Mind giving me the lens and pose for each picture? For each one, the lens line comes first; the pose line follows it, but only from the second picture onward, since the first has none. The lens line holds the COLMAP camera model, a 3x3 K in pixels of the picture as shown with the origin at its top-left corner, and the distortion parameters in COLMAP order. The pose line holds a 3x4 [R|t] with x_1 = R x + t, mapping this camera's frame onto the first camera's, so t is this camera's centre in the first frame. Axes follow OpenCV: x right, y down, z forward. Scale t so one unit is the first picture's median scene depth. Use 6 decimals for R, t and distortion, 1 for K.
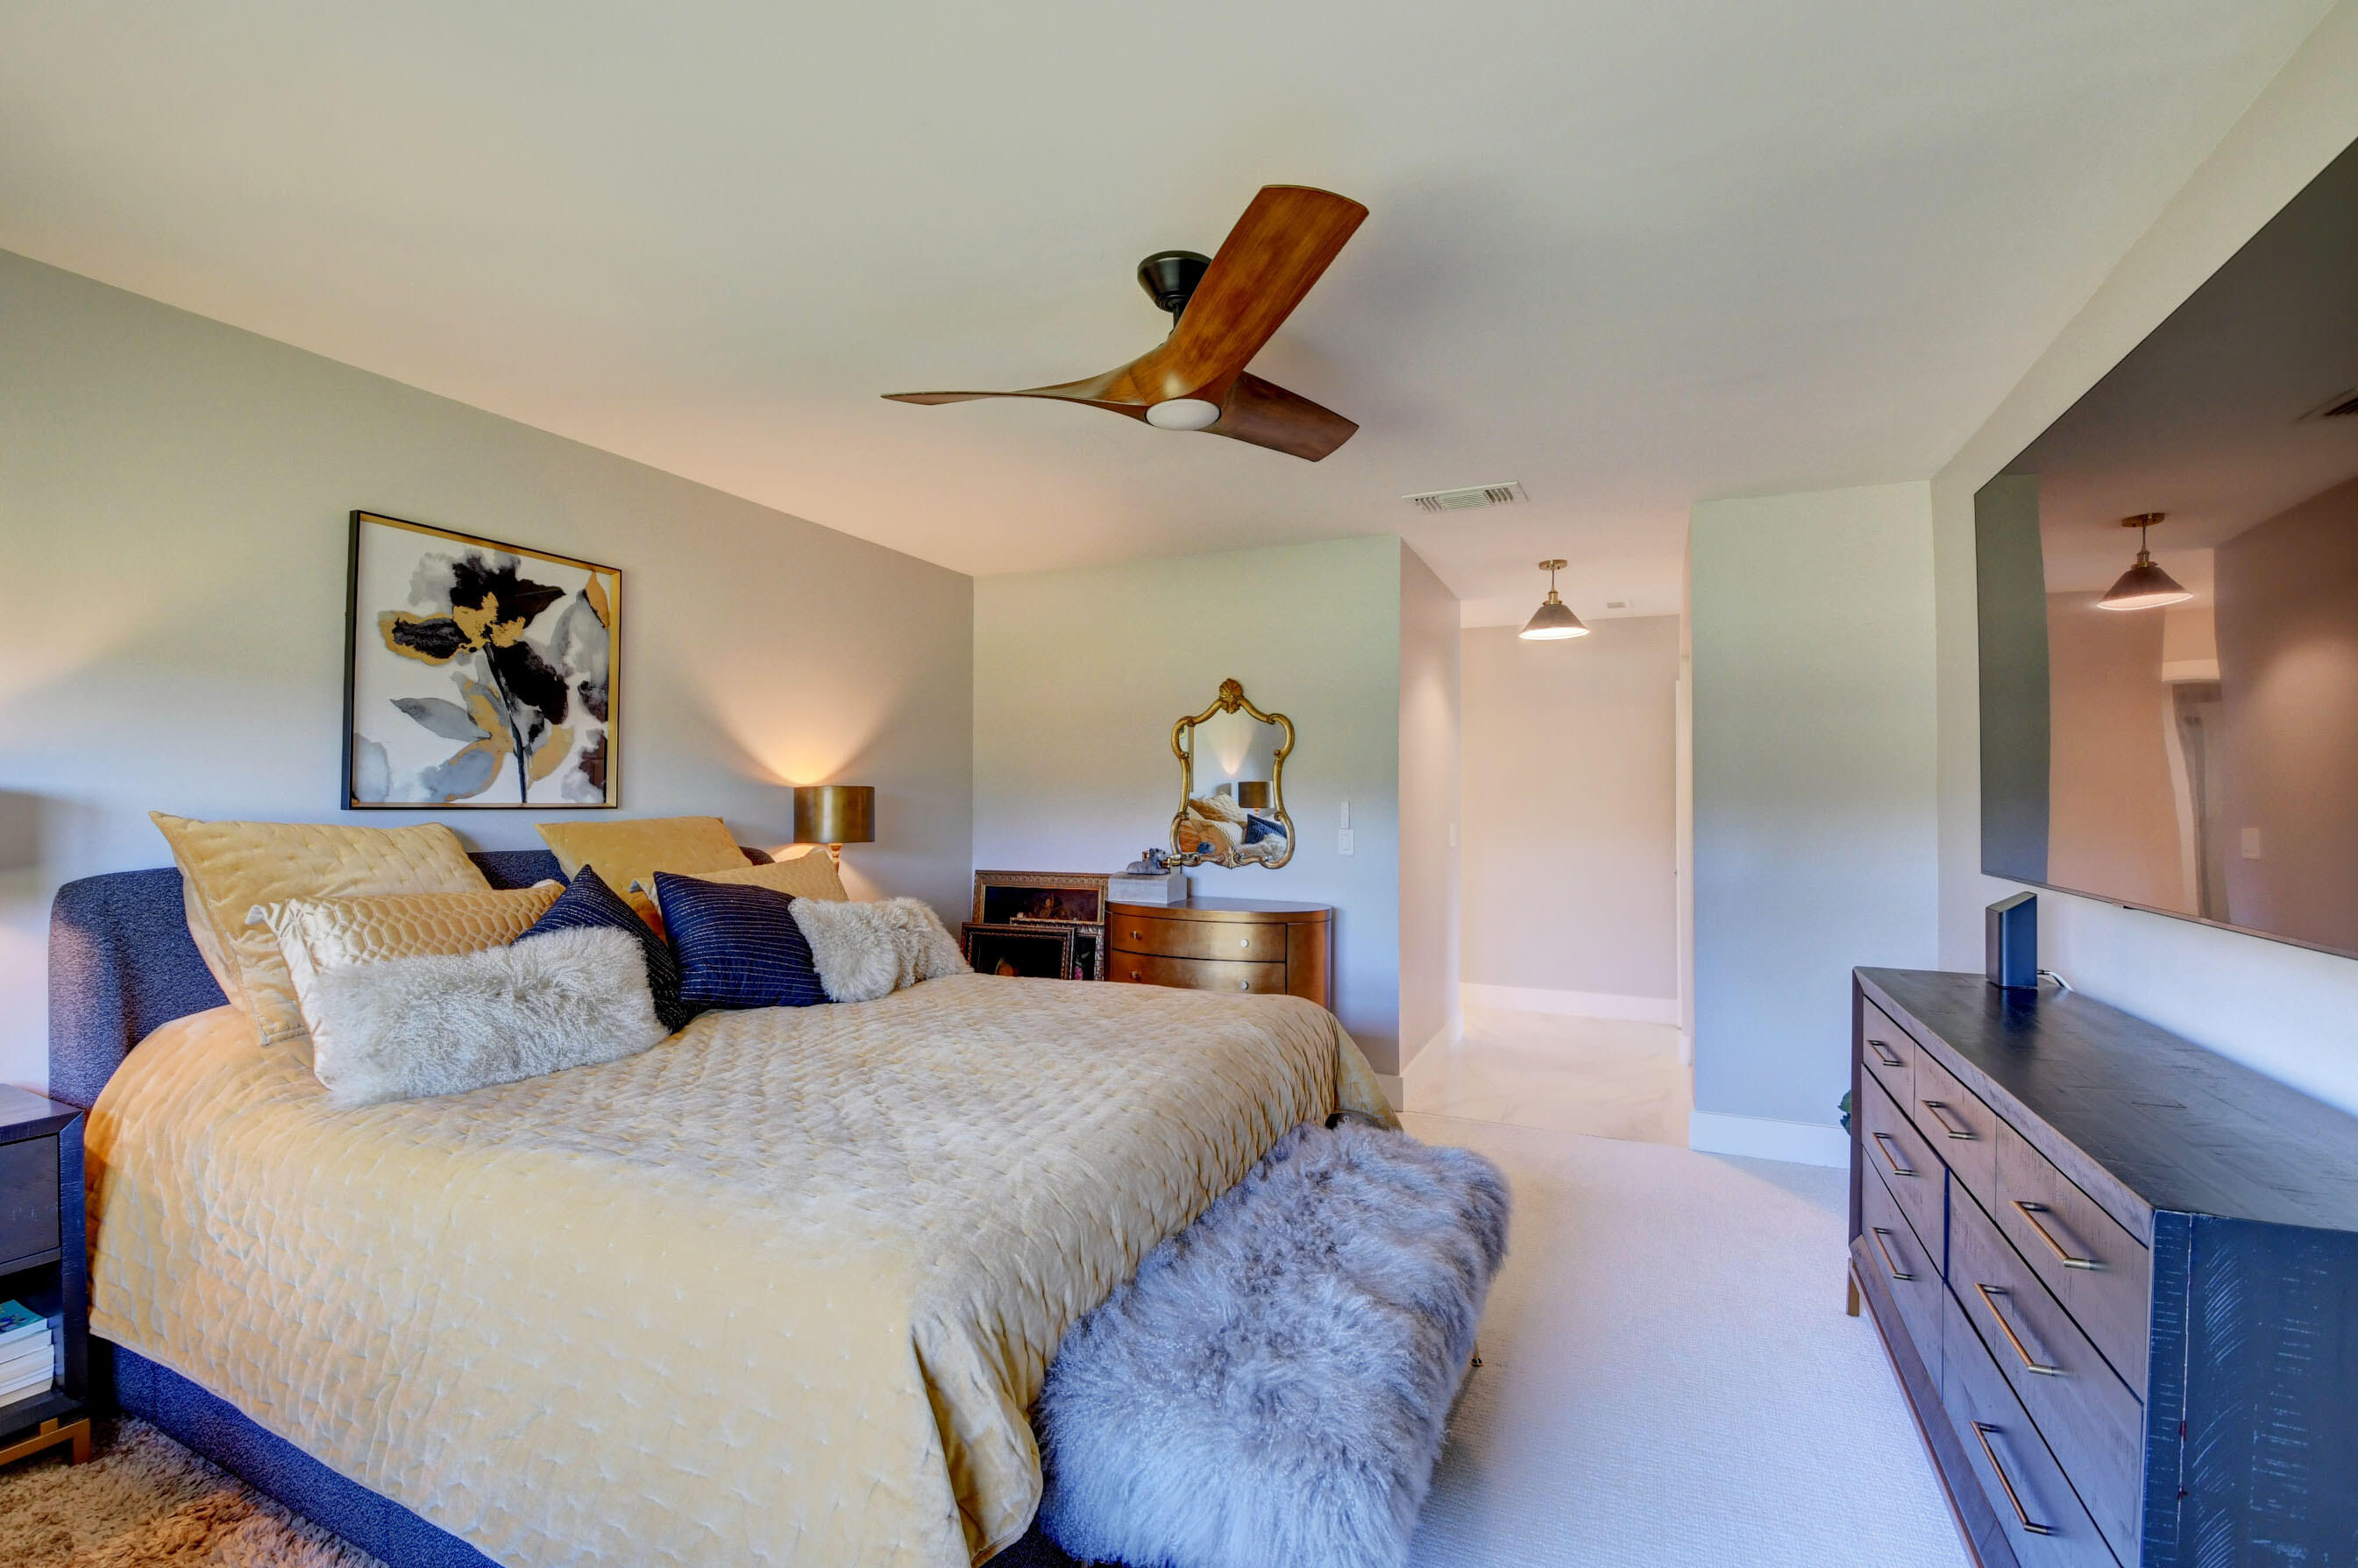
lens RADIAL K [[1034.3, 0, 1179.0], [0, 1034.3, 784.0], [0, 0, 1]] dist [0.014970, -0.020572]
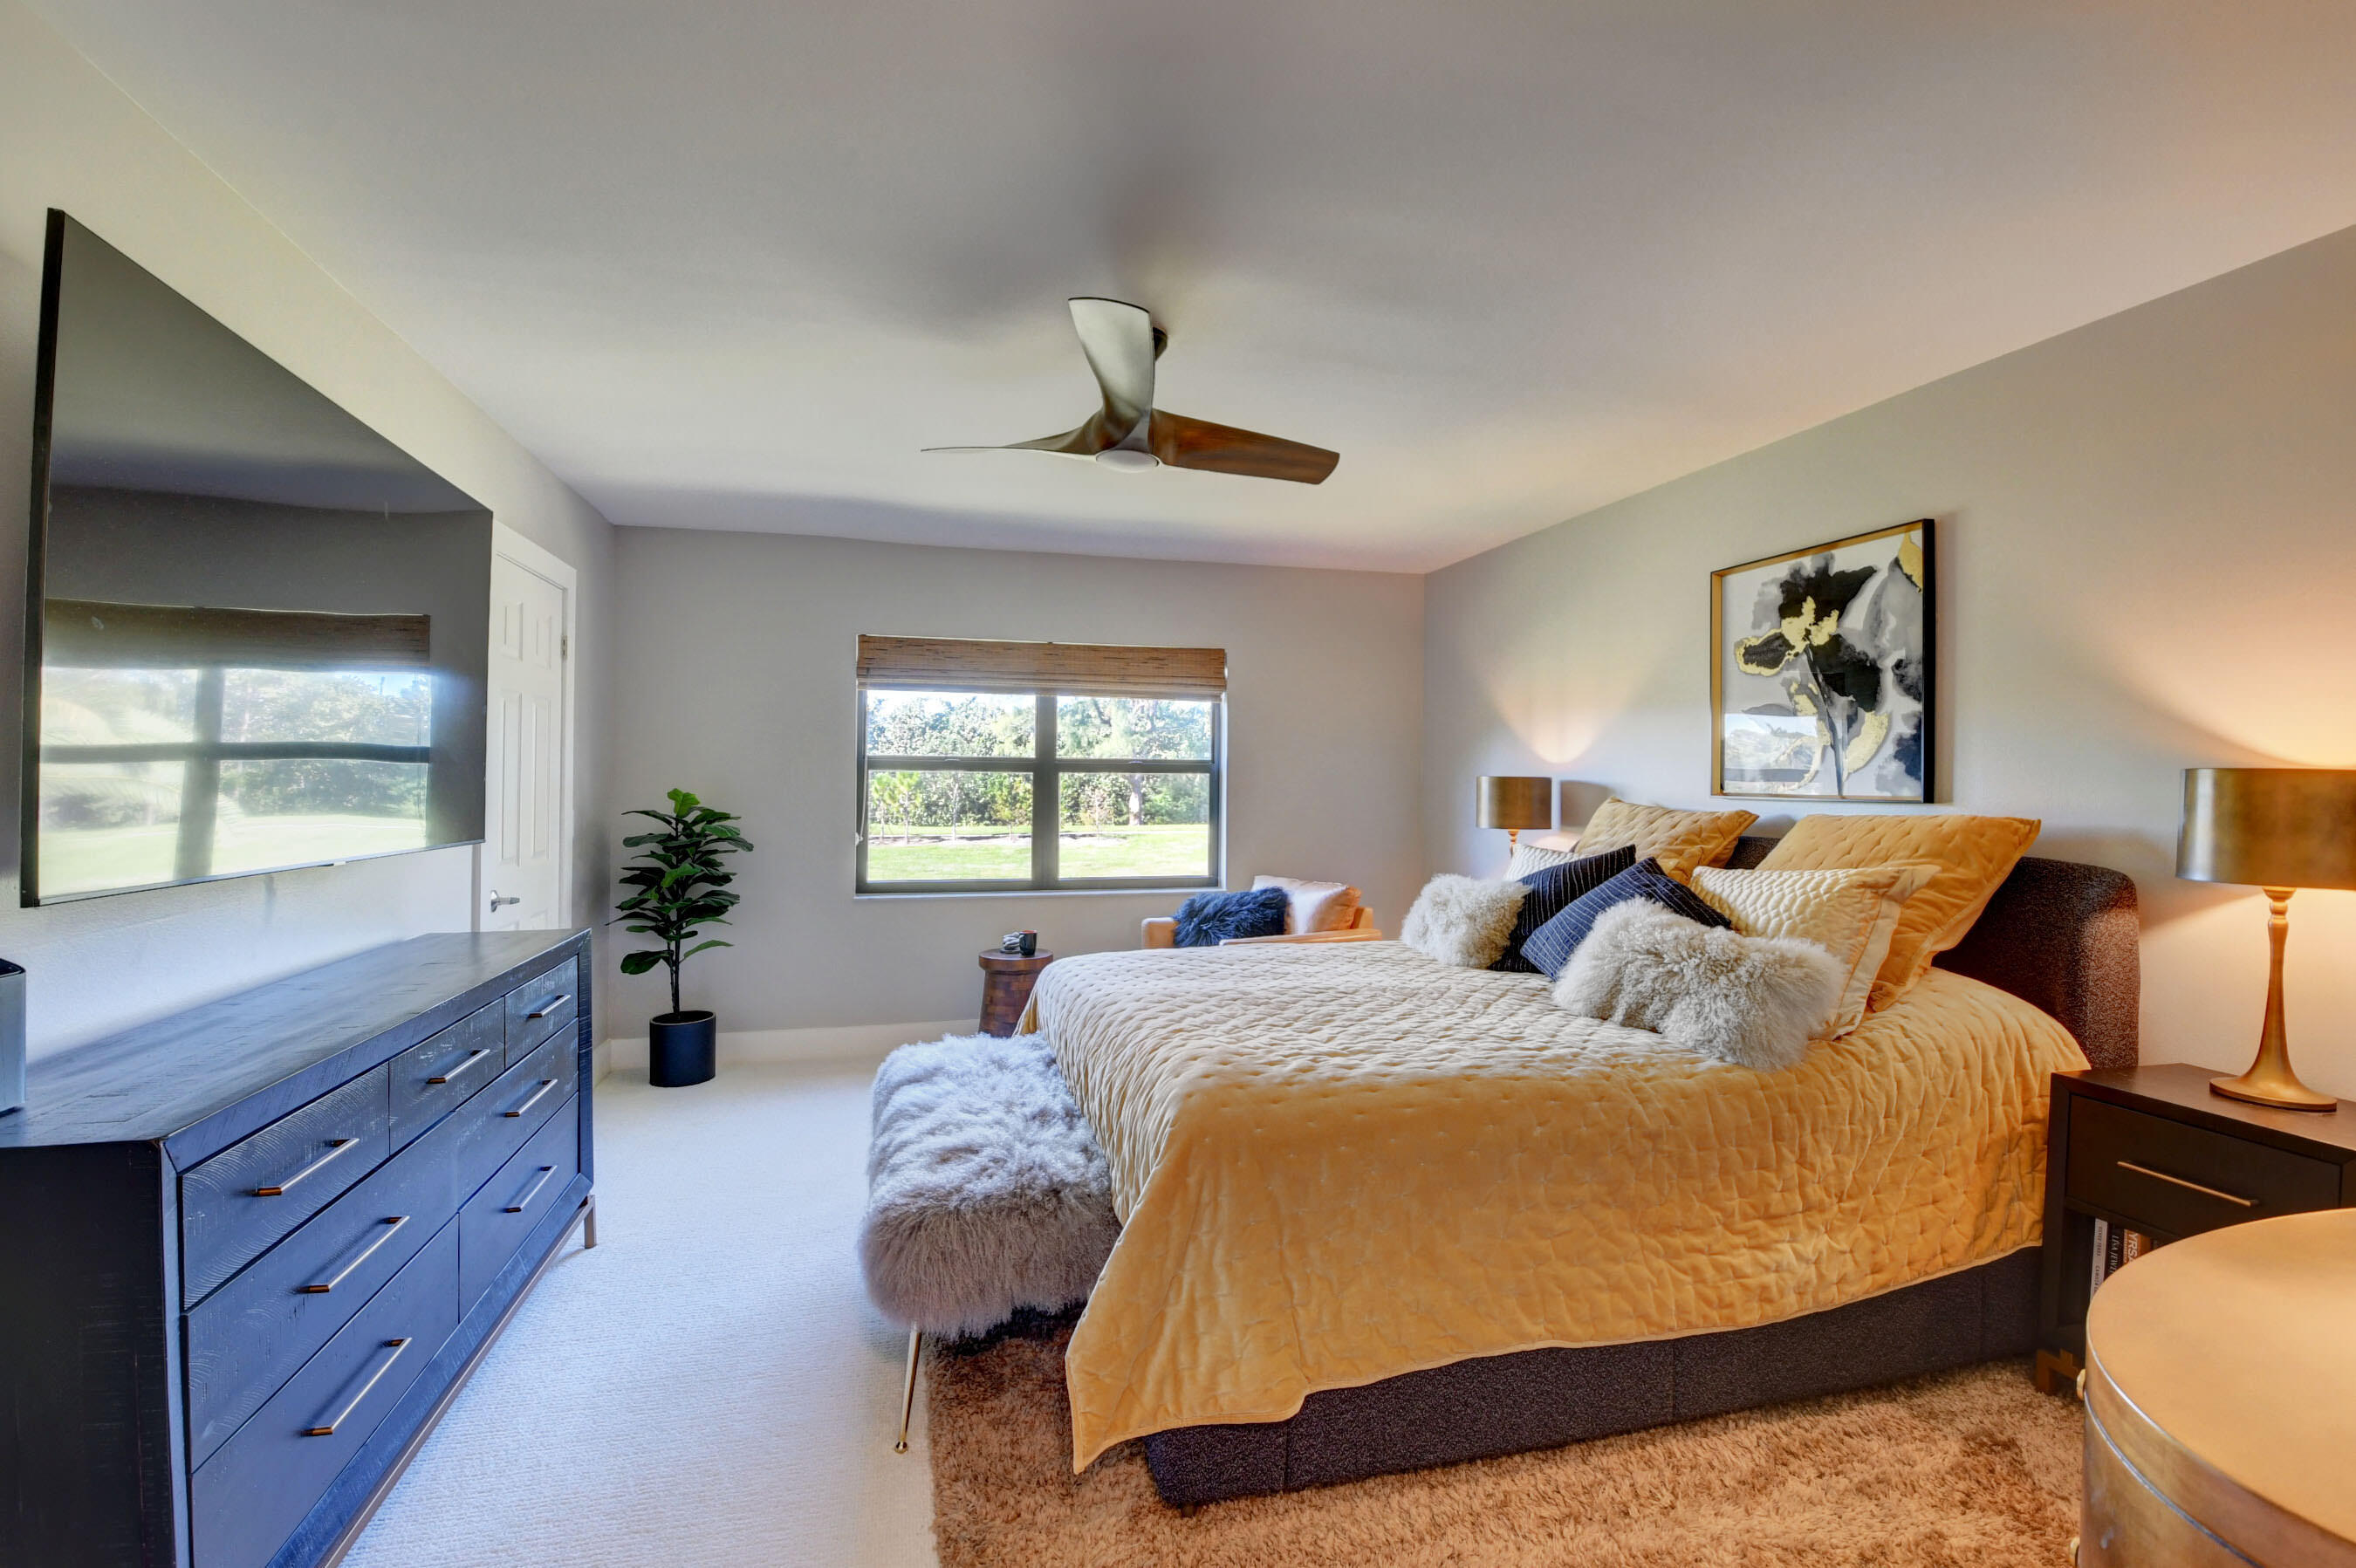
lens RADIAL K [[1037.6, 0, 1174.8], [0, 1037.6, 779.2], [0, 0, 1]] dist [0.030907, -0.041399]
pose [[-0.765095, -0.007721, -0.643871, 0.511512], [0.002514, 0.999885, -0.014977, 0.016636], [0.643913, -0.013078, -0.764987, 1.364827]]
